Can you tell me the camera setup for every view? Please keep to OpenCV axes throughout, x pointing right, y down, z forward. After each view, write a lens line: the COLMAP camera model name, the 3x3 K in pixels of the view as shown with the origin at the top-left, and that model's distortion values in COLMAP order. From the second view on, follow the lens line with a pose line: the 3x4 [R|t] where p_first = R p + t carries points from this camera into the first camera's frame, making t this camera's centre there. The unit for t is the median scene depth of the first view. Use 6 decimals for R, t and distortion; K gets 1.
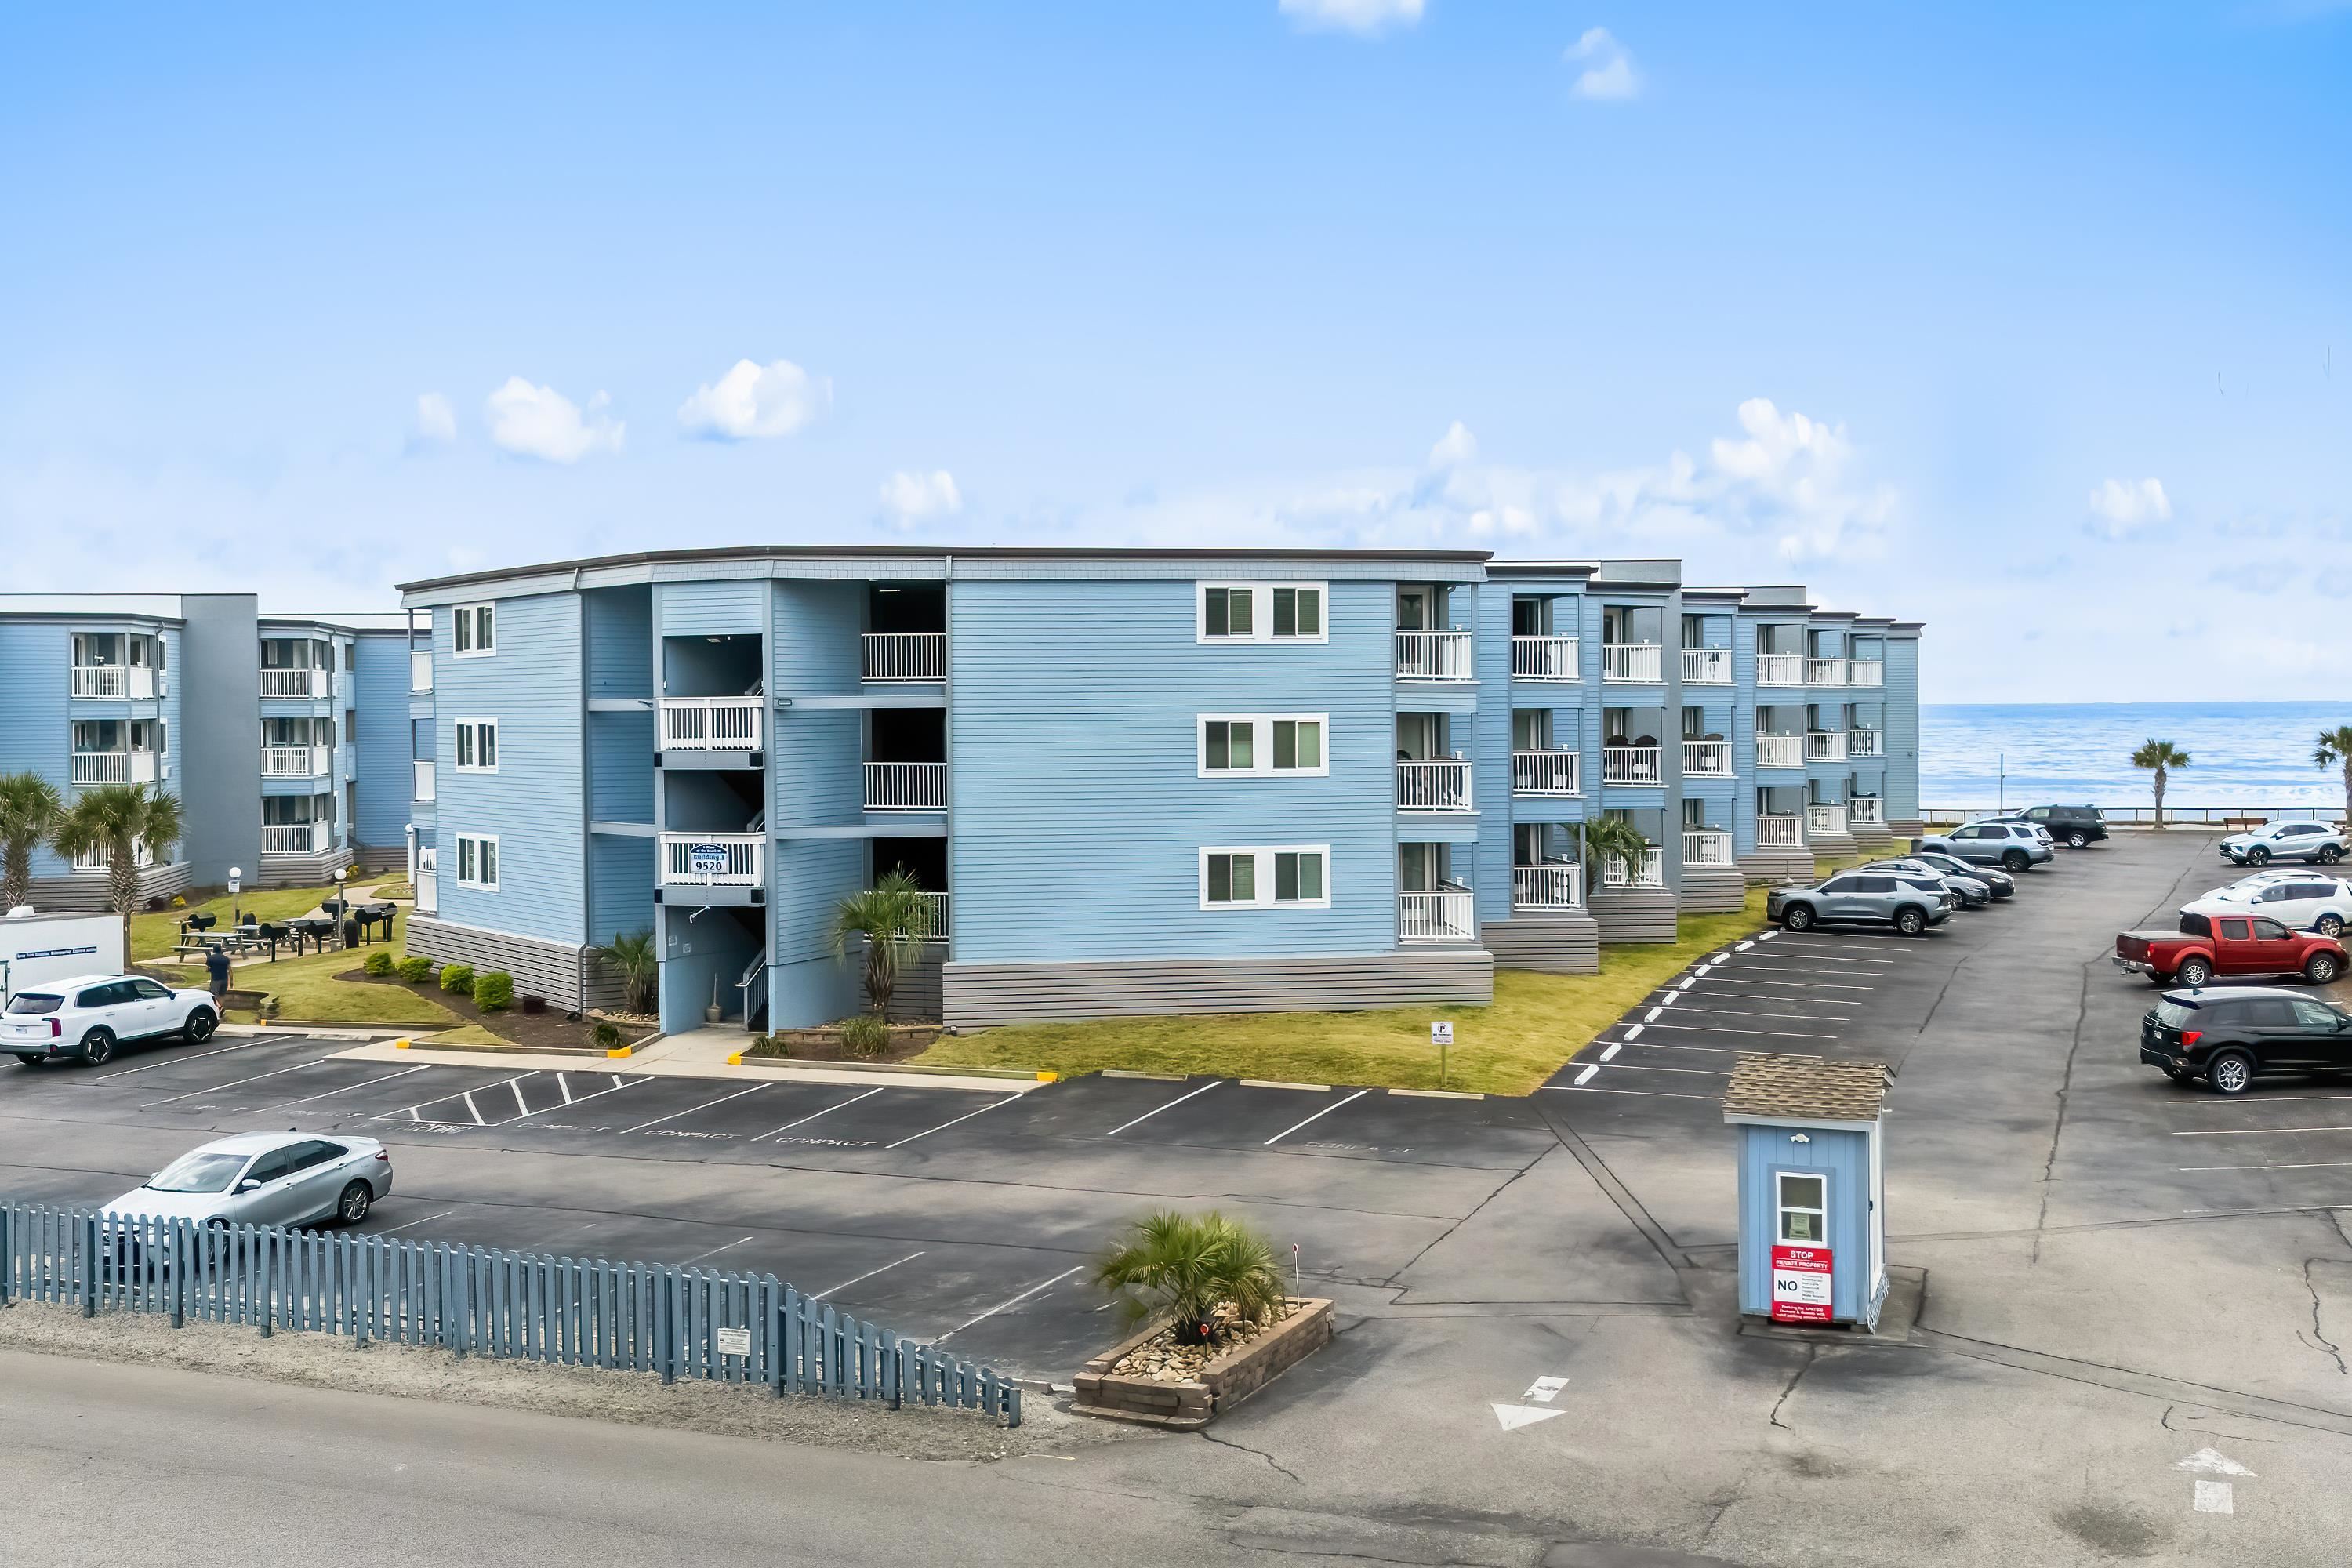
lens RADIAL K [[2542.2, 0, 1176.0], [0, 2542.2, 784.0], [0, 0, 1]] dist [0.118713, -0.316860]
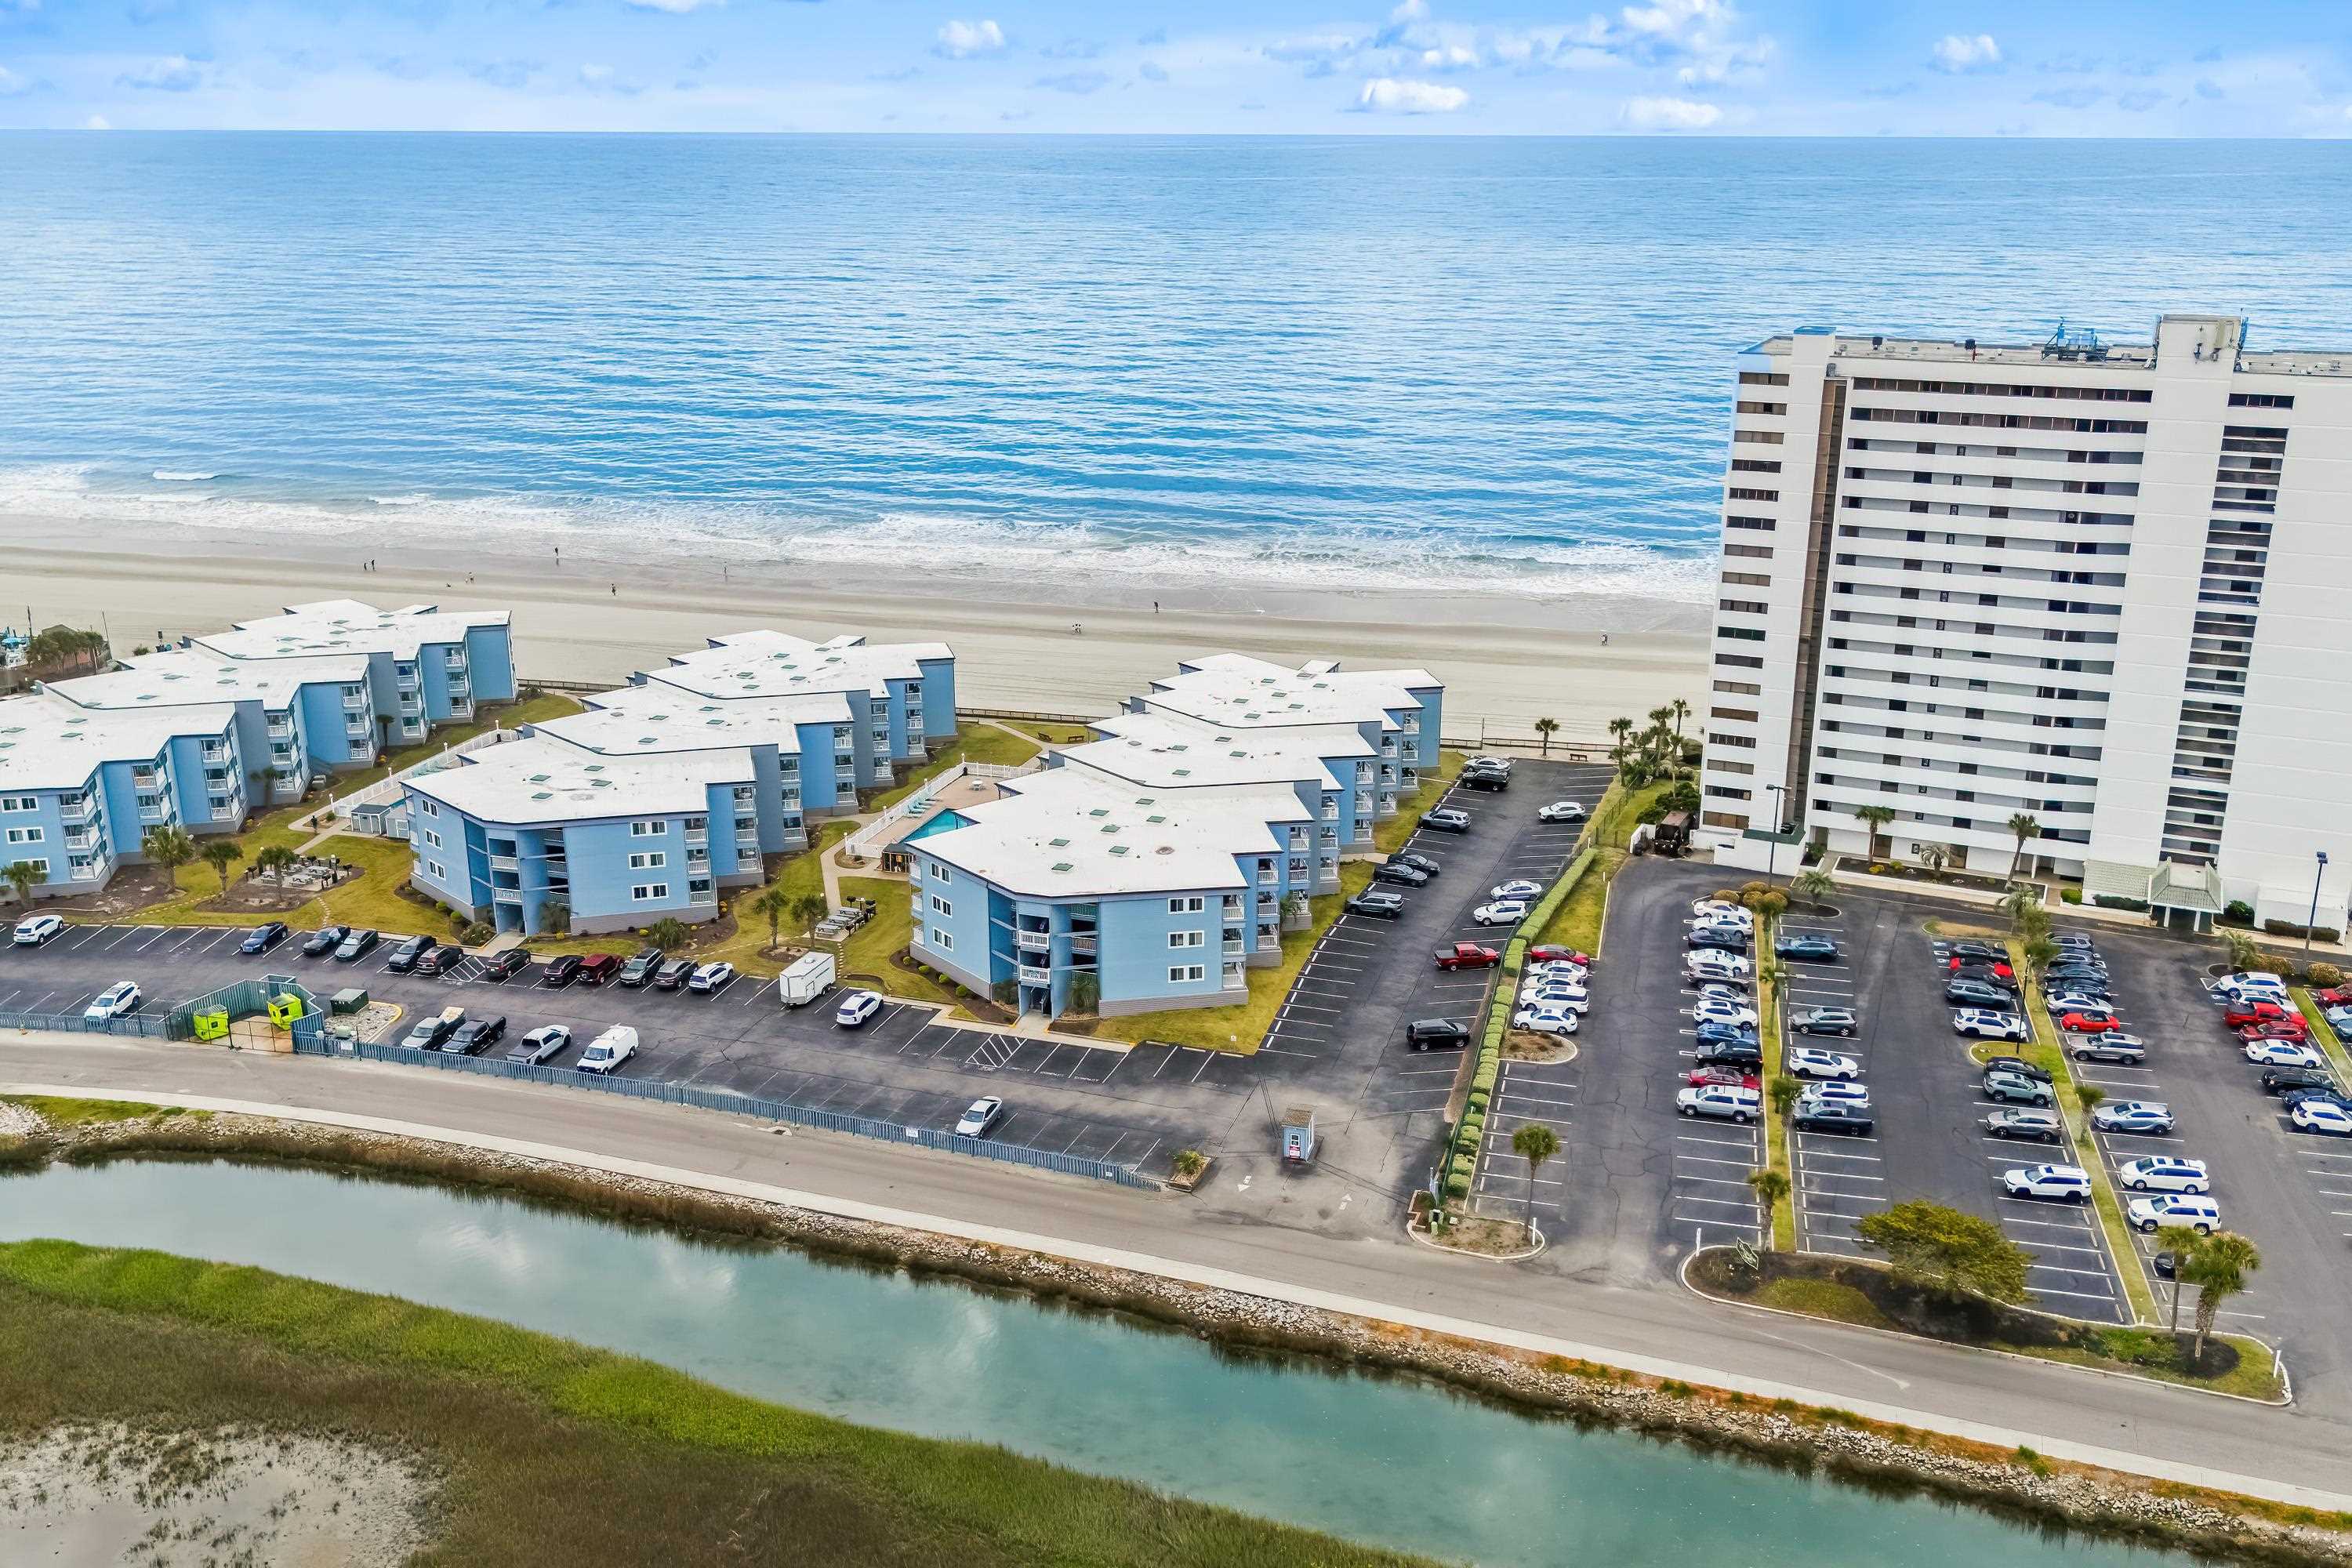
lens RADIAL K [[2542.2, 0, 1176.0], [0, 2542.2, 784.0], [0, 0, 1]] dist [0.118713, -0.316860]
pose [[0.997467, -0.015378, 0.069443, -0.228355], [-0.007478, 0.948257, 0.317415, -1.376412], [-0.070731, -0.317131, 0.945741, -2.351936]]
